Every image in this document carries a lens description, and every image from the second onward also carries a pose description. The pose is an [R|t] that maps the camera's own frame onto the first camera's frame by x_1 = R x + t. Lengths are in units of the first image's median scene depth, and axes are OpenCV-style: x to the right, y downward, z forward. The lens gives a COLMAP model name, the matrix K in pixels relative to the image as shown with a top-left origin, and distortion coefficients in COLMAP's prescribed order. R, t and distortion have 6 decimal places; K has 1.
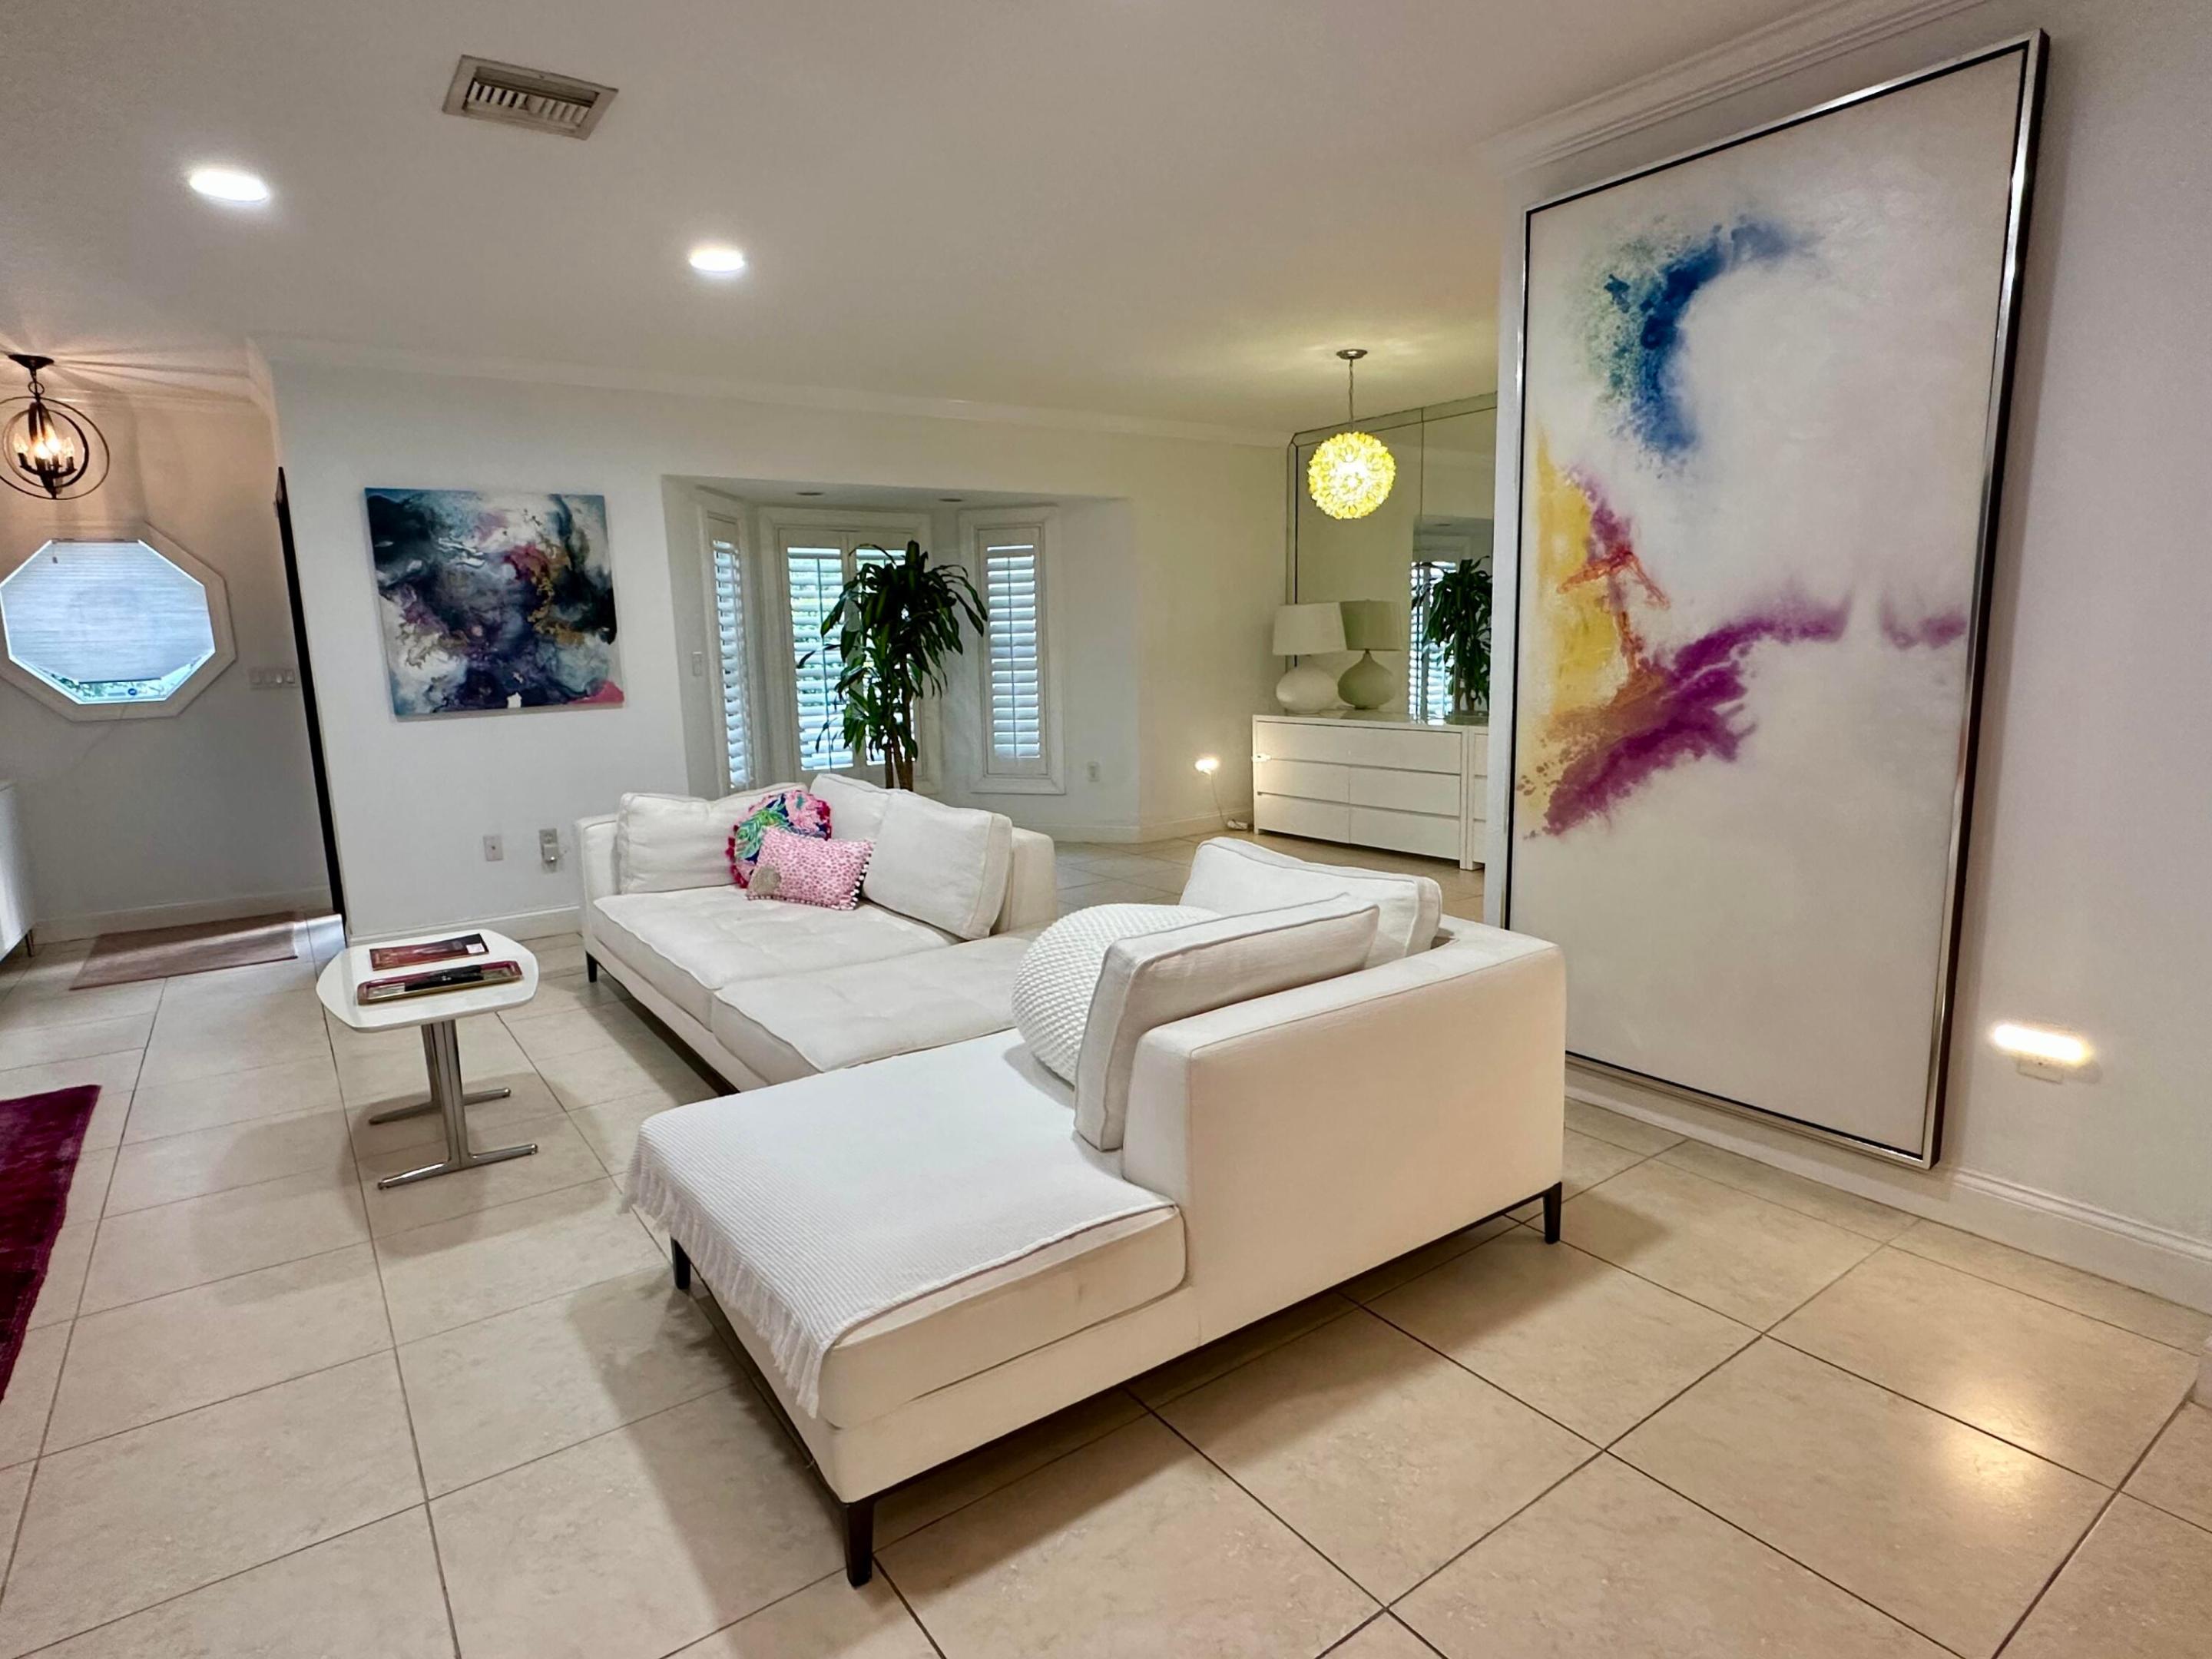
lens RADIAL K [[1183.5, 0, 1103.2], [0, 1183.5, 837.0], [0, 0, 1]] dist [-0.007551, 0.003149]
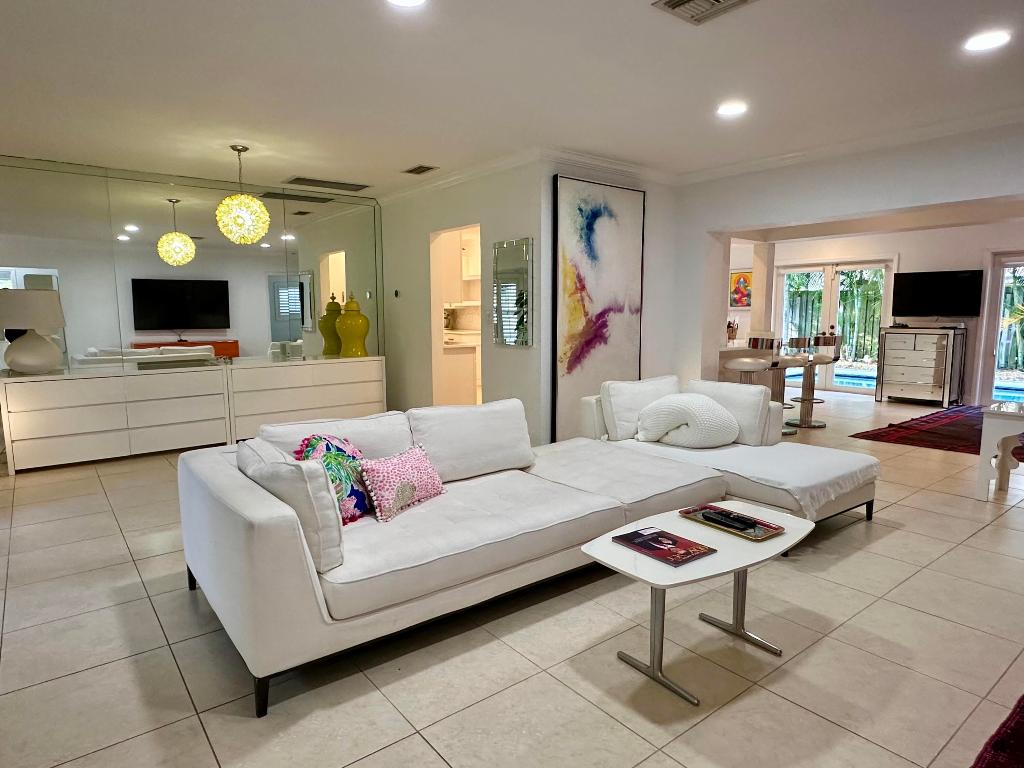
lens RADIAL K [[614.7, 0, 510.8], [0, 614.7, 389.5], [0, 0, 1]] dist [-0.004265, 0.001648]
pose [[-0.042693, -0.101752, 0.993893, -1.277946], [0.173238, 0.978977, 0.107666, -0.169070], [-0.983954, 0.176777, -0.024169, 1.235306]]
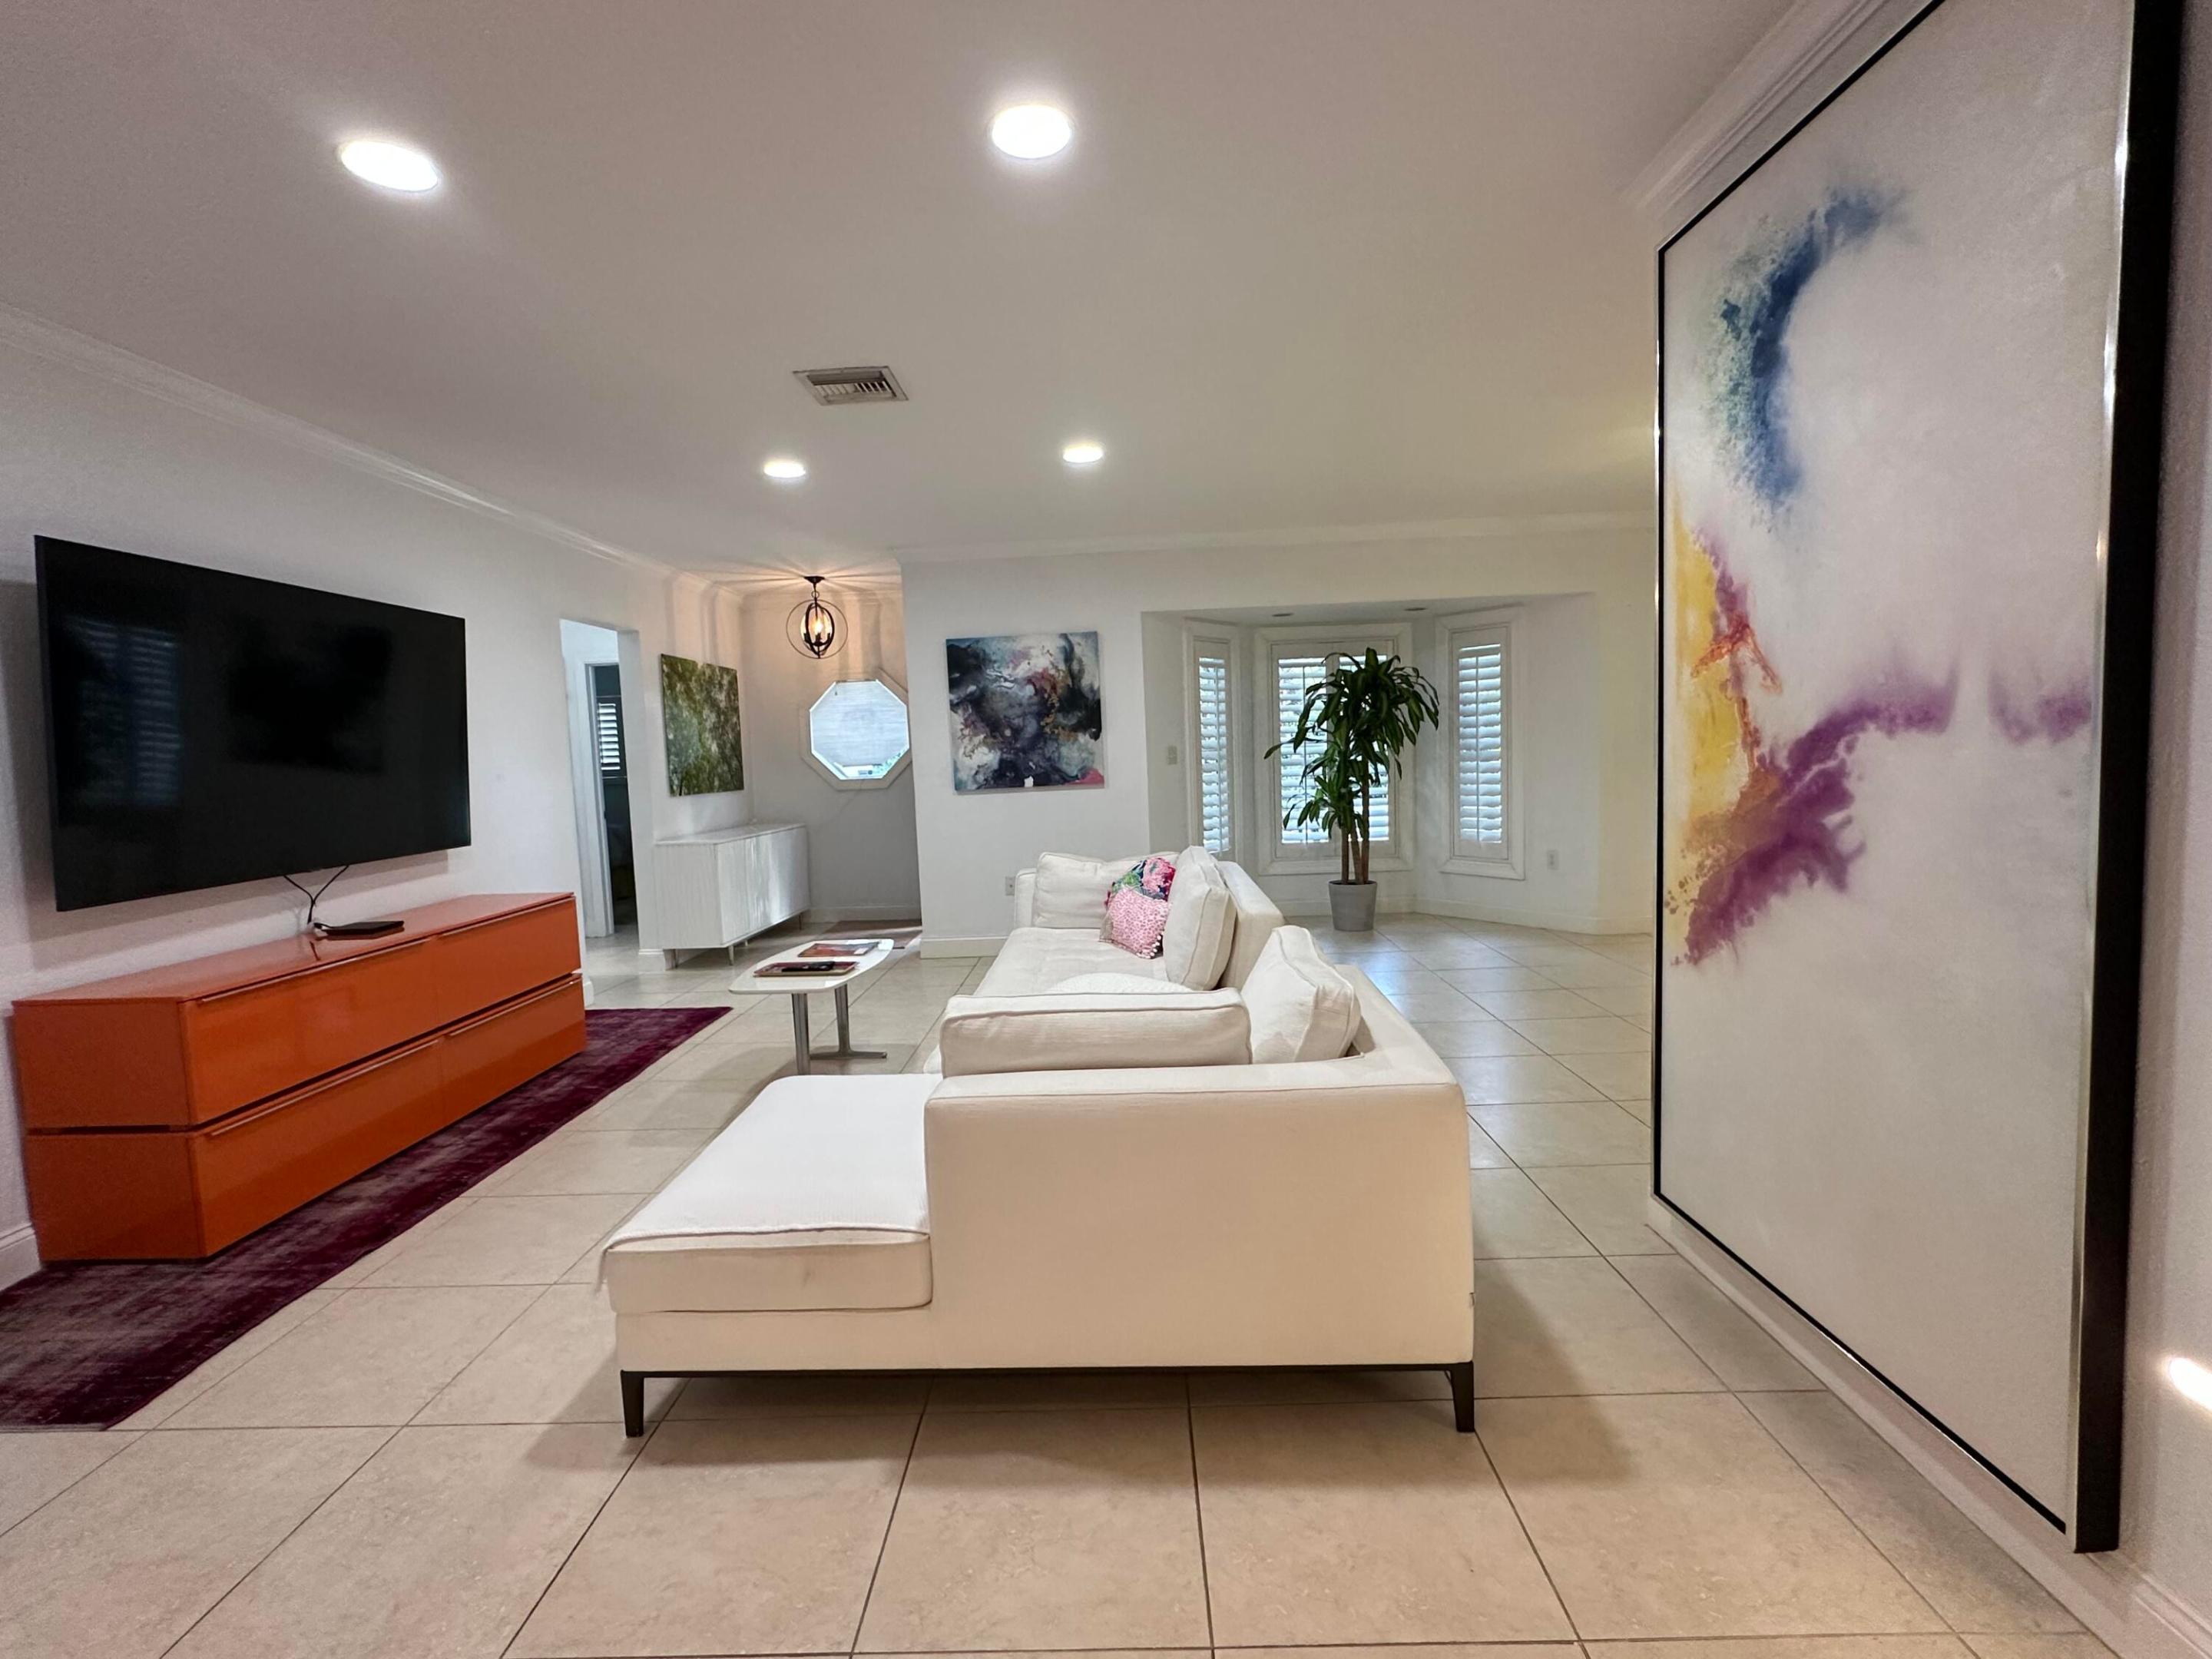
lens RADIAL K [[1002.8, 0, 1101.0], [0, 1002.8, 832.5], [0, 0, 1]] dist [-0.008194, 0.001299]
pose [[0.799604, 0.045931, -0.598769, 0.480033], [-0.084478, 0.995759, -0.036430, -0.034444], [0.594556, 0.079713, 0.800093, 0.186529]]
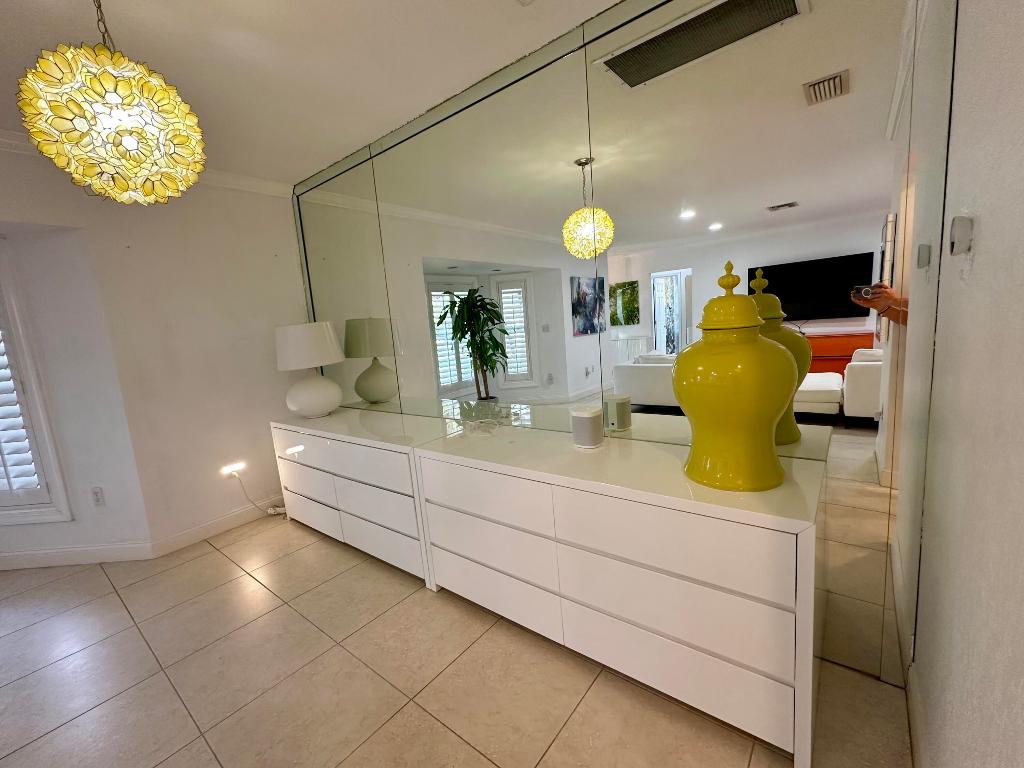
lens RADIAL K [[420.5, 0, 516.8], [0, 420.5, 377.9], [0, 0, 1]] dist [-0.001148, -0.000099]
pose [[0.957808, -0.090300, 0.272854, 0.615973], [0.102654, 0.994224, -0.031315, -0.267072], [-0.268451, 0.058004, 0.961546, 1.323748]]
